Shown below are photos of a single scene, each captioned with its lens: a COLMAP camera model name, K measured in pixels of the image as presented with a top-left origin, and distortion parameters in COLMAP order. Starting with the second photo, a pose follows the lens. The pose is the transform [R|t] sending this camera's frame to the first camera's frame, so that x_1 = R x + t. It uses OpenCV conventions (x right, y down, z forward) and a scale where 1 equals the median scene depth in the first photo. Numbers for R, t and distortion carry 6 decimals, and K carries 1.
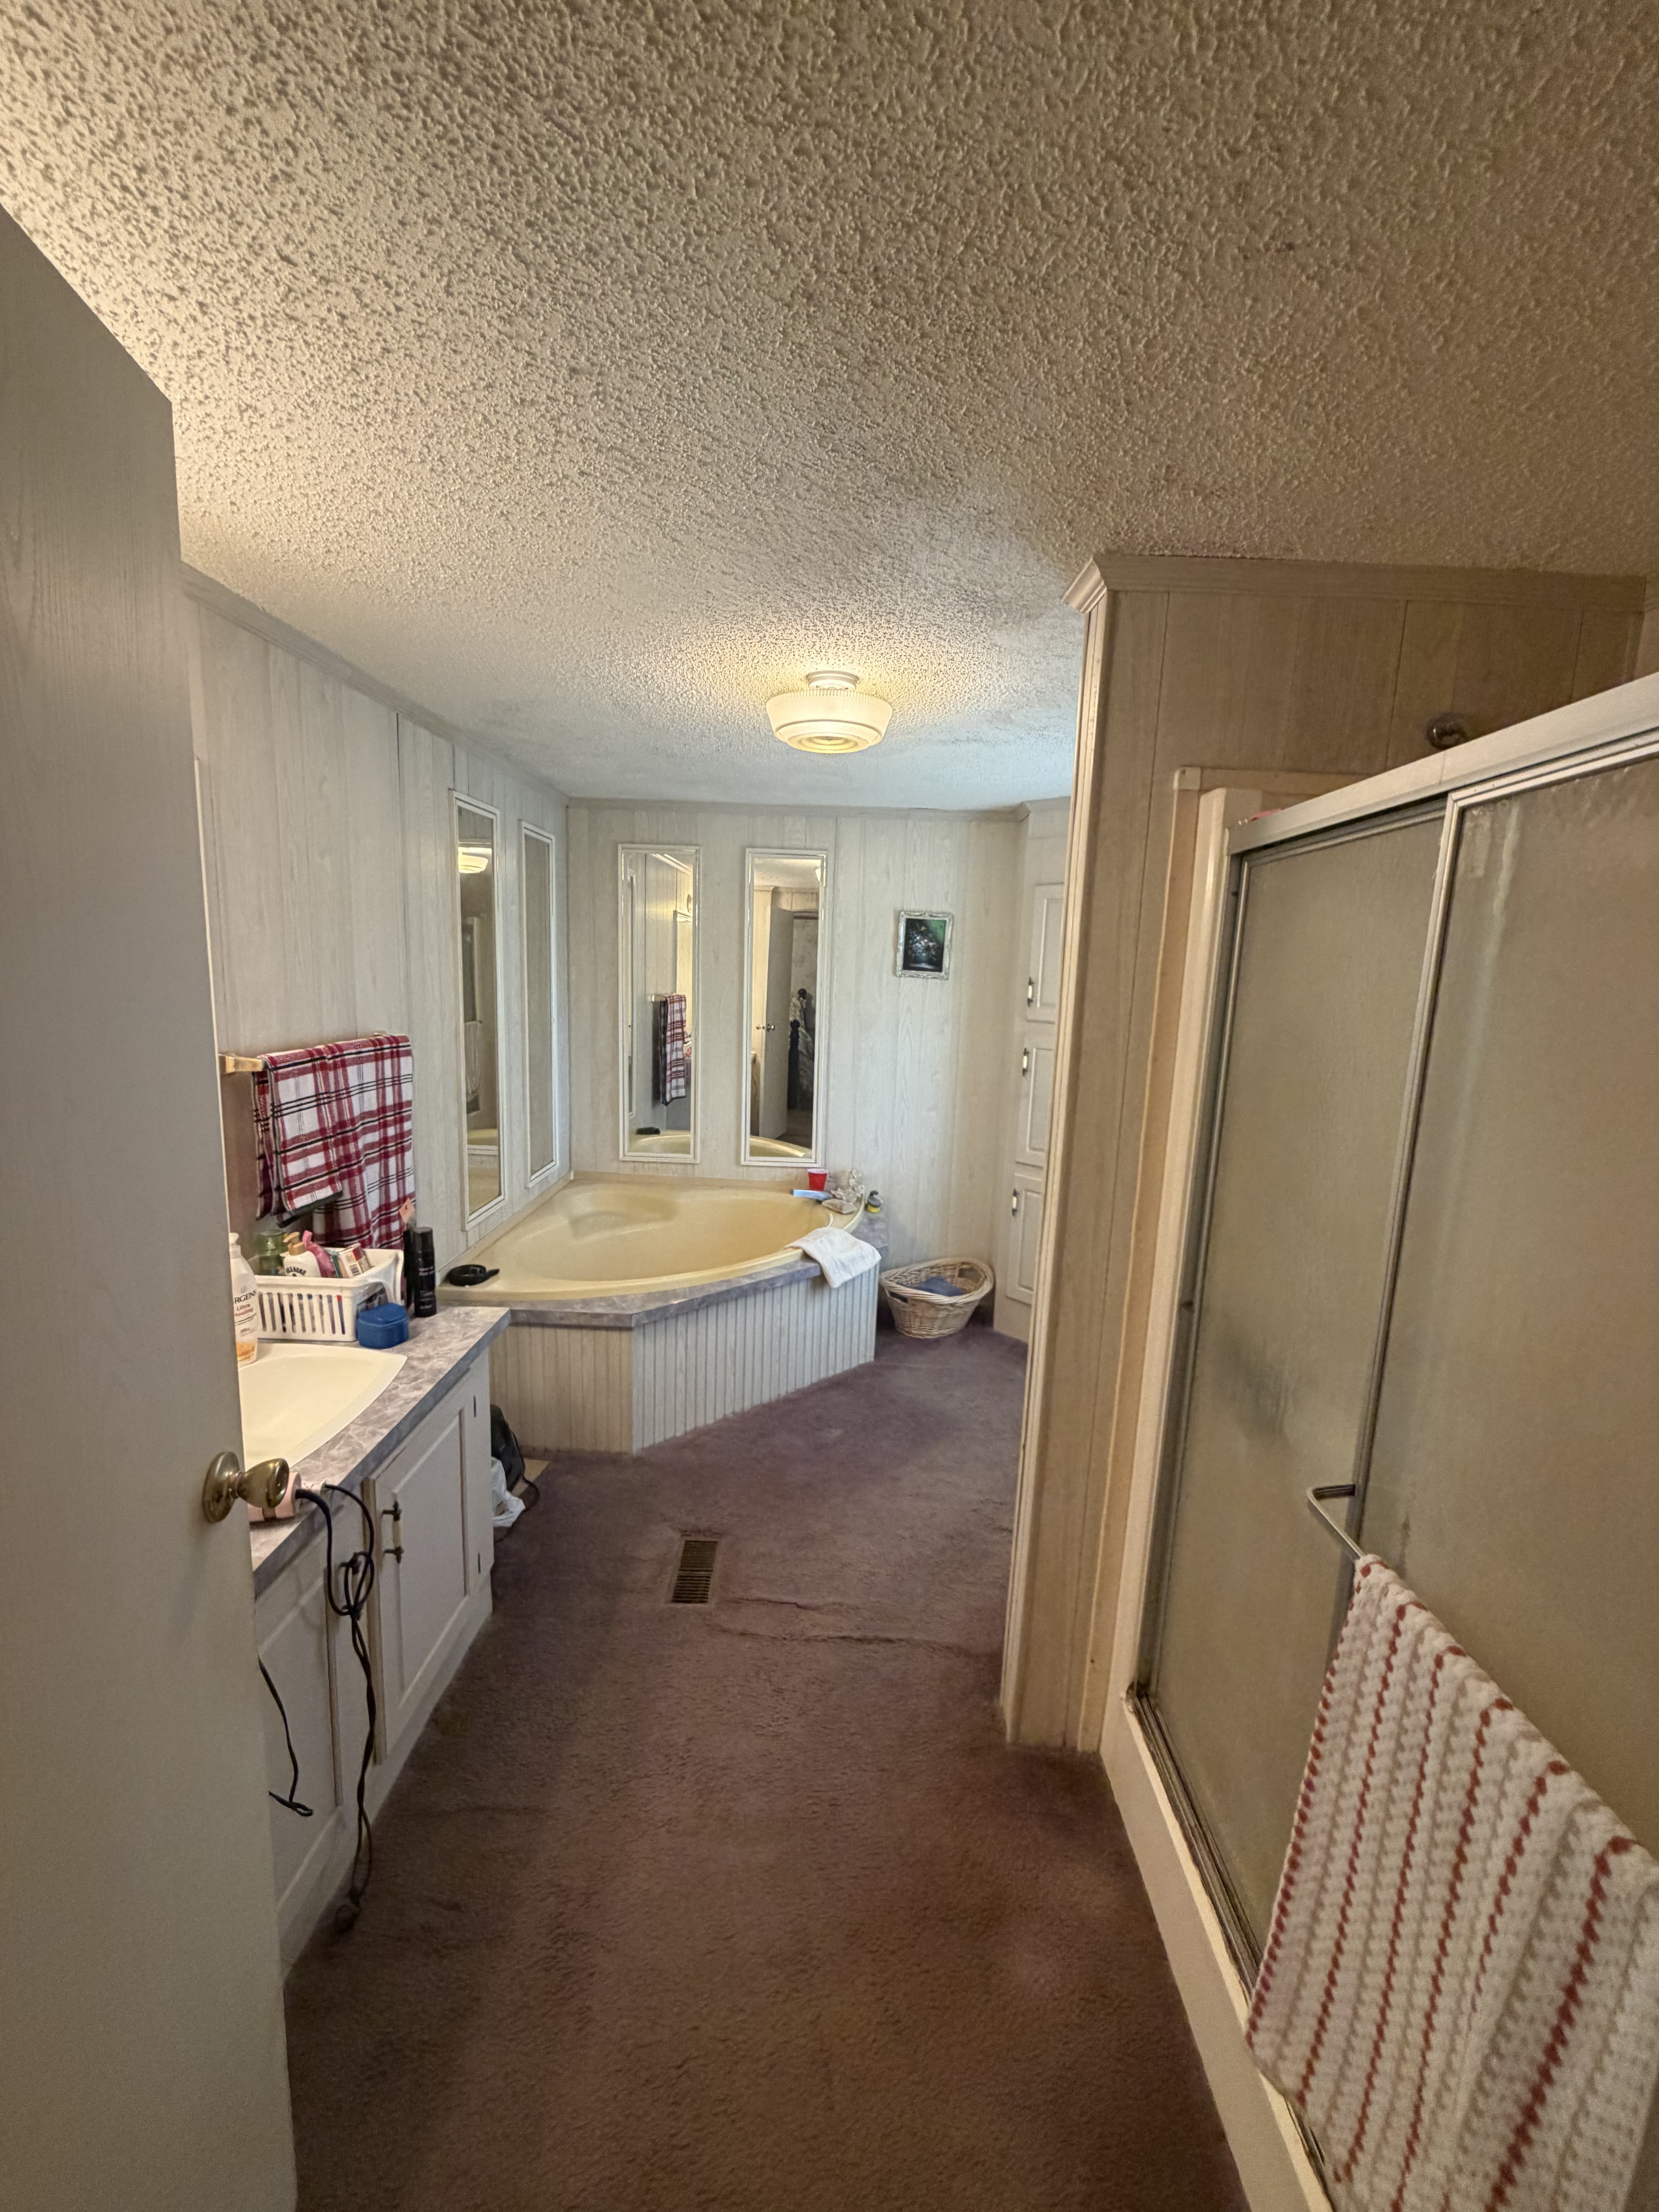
lens RADIAL K [[895.5, 0, 826.9], [0, 895.5, 1109.1], [0, 0, 1]] dist [0.003891, 0.000337]
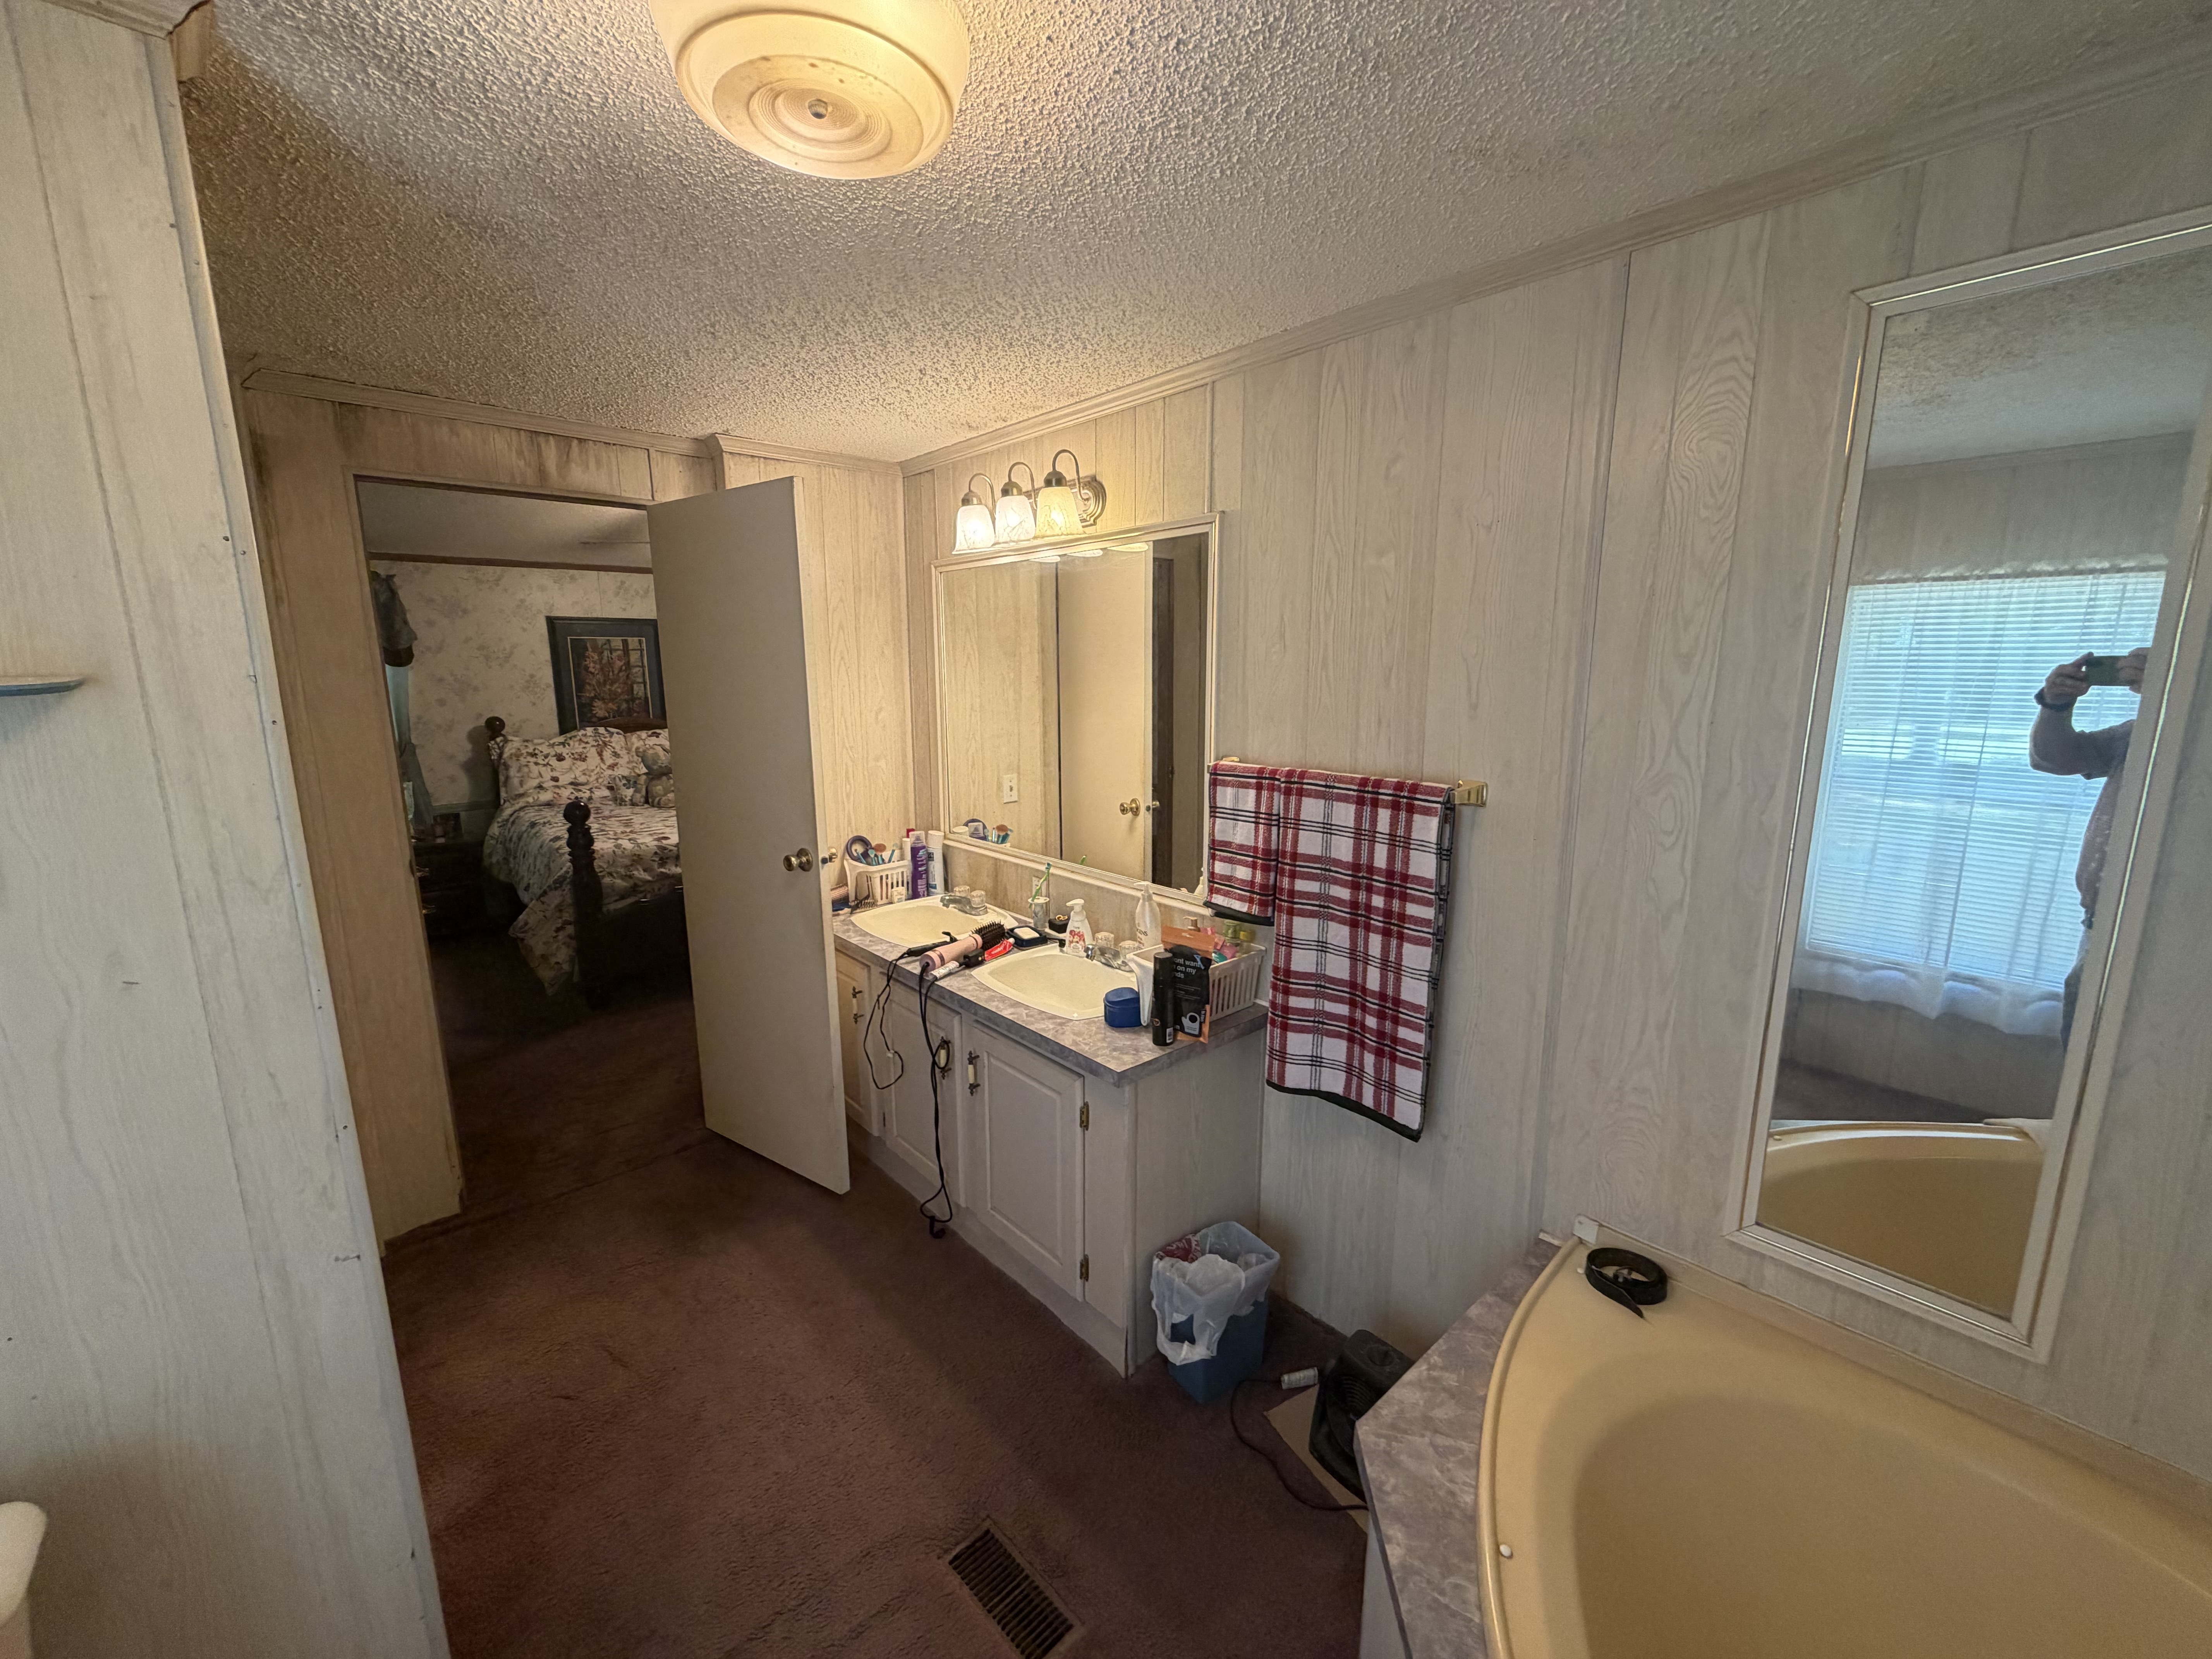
lens RADIAL K [[895.5, 0, 1099.0], [0, 895.5, 825.5], [0, 0, 1]] dist [0.003891, 0.000337]
pose [[-0.734275, 0.095042, -0.672166, 0.227855], [-0.128941, 0.952600, 0.275550, -0.249574], [0.666494, 0.288999, -0.687215, 1.544942]]
